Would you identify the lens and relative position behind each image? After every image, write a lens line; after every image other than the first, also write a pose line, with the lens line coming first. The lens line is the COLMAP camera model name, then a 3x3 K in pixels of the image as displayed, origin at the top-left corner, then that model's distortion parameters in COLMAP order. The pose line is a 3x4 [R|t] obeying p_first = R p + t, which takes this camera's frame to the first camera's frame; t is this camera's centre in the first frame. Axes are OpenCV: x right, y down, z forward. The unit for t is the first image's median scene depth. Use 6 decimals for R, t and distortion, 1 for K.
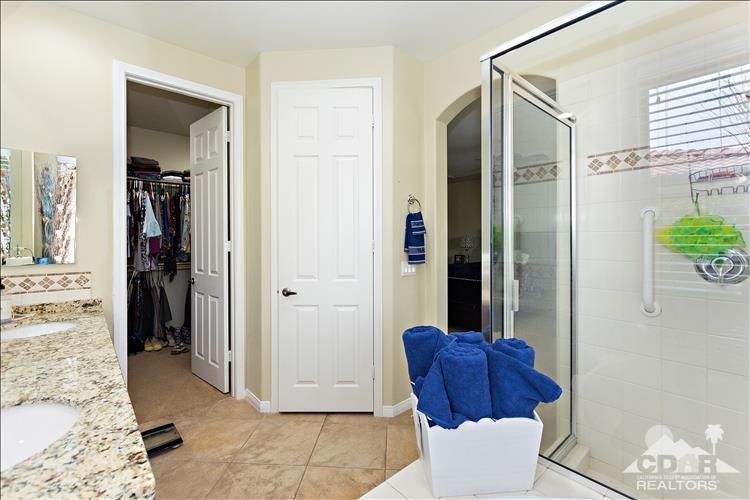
lens RADIAL K [[329.9, 0, 379.7], [0, 329.9, 241.9], [0, 0, 1]] dist [0.007283, 0.000073]
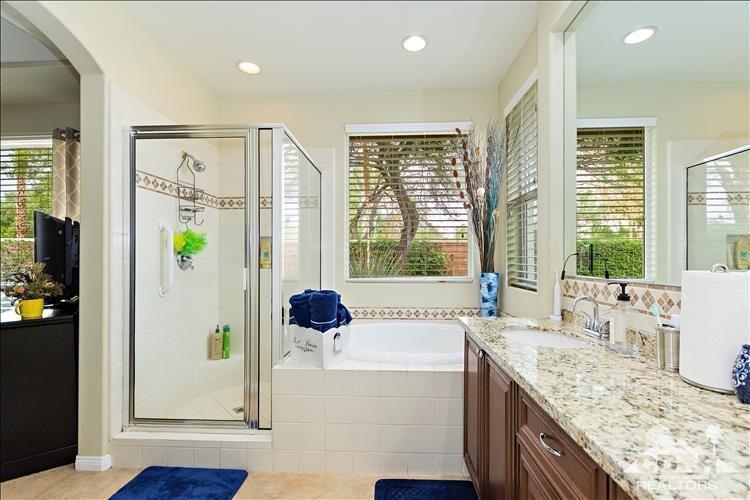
lens RADIAL K [[329.9, 0, 375.6], [0, 329.9, 254.1], [0, 0, 1]] dist [0.007283, 0.000073]
pose [[-0.712520, 0.012412, 0.701542, -0.717557], [0.009630, 0.999922, -0.007910, 0.050685], [-0.701586, 0.001120, -0.712584, 1.152108]]
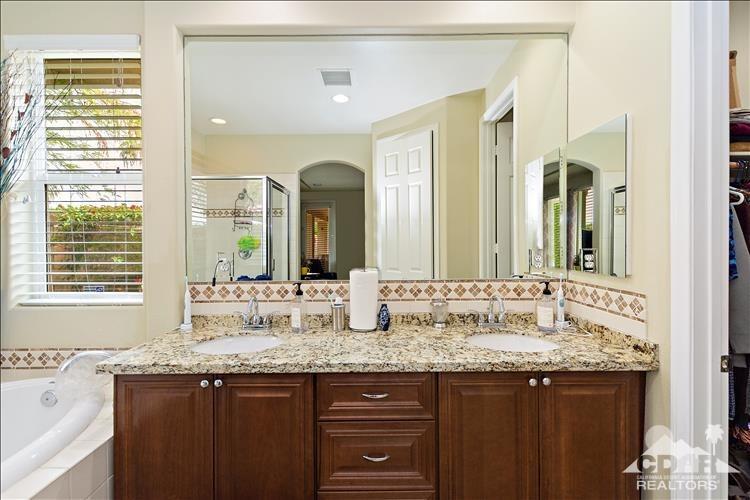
lens RADIAL K [[329.9, 0, 375.1], [0, 329.9, 246.7], [0, 0, 1]] dist [0.007283, 0.000073]
pose [[-0.670730, 0.012518, -0.741596, -0.109215], [-0.001333, 0.999836, 0.018083, -0.007767], [0.741700, 0.013117, -0.670603, 1.125314]]
